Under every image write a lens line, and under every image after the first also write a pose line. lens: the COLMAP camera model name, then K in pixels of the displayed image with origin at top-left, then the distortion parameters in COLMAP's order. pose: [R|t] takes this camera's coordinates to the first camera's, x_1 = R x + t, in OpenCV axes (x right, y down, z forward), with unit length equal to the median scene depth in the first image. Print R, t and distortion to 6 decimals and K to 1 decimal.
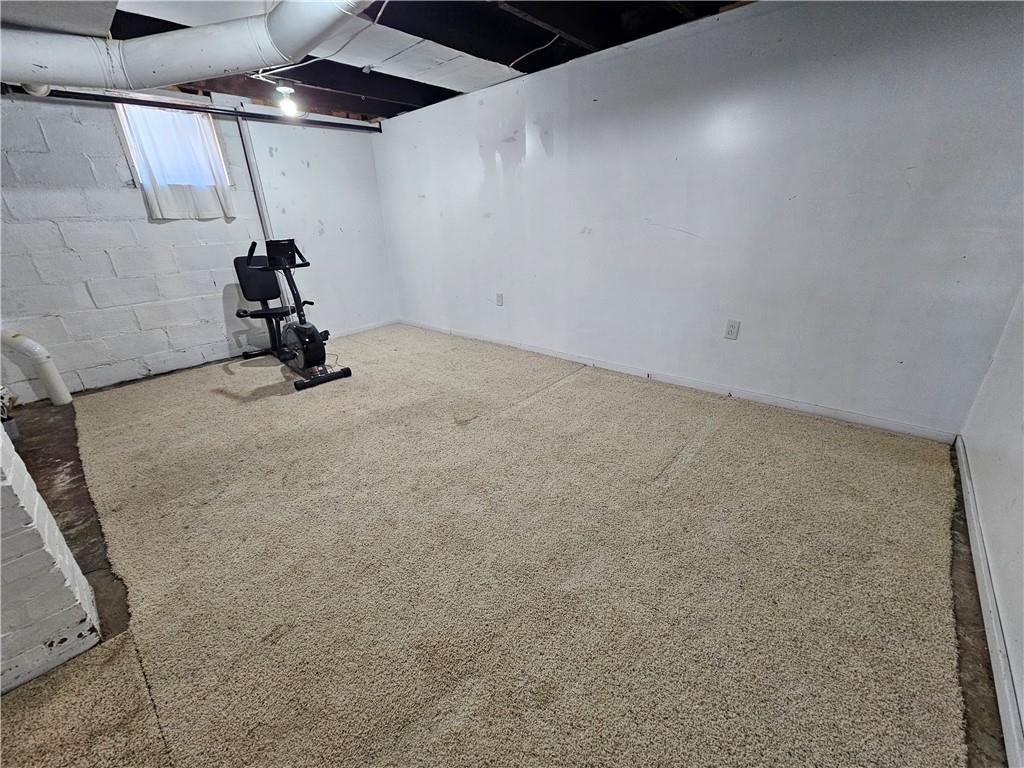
lens RADIAL K [[419.2, 0, 518.0], [0, 419.2, 387.5], [0, 0, 1]] dist [-0.003066, 0.000154]
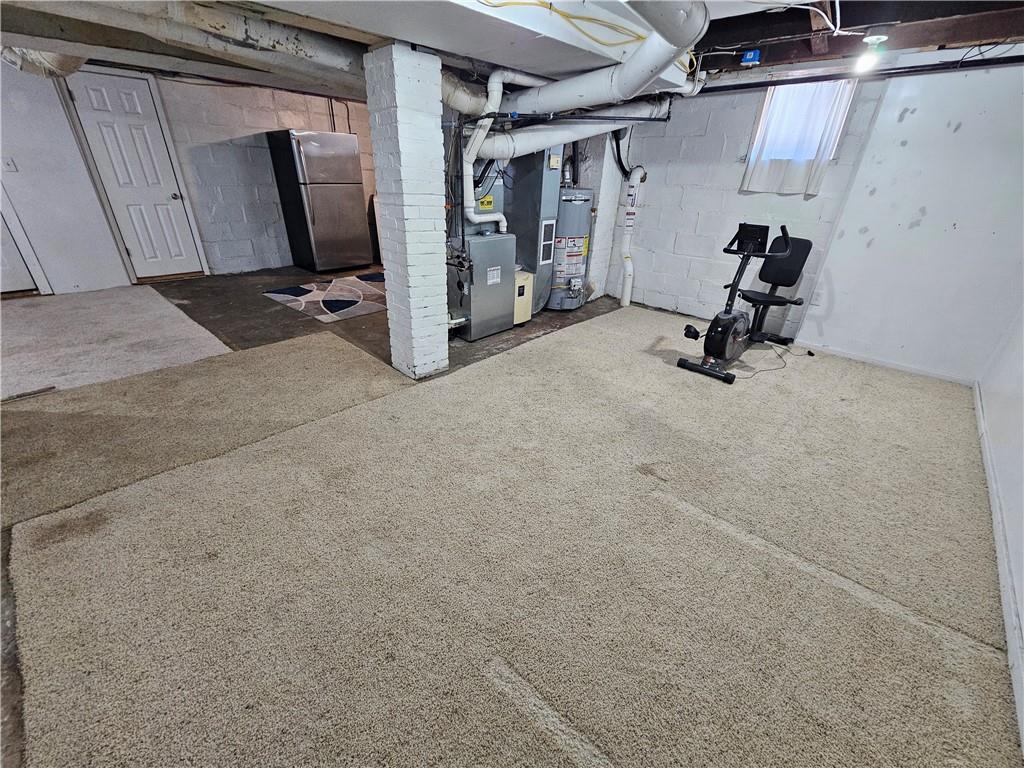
lens RADIAL K [[419.2, 0, 518.0], [0, 419.2, 387.5], [0, 0, 1]] dist [-0.003066, 0.000154]
pose [[-0.017381, 0.485562, -0.874030, 0.422204], [-0.407960, 0.794641, 0.449571, -0.256990], [0.912834, 0.364383, 0.184278, 0.457984]]
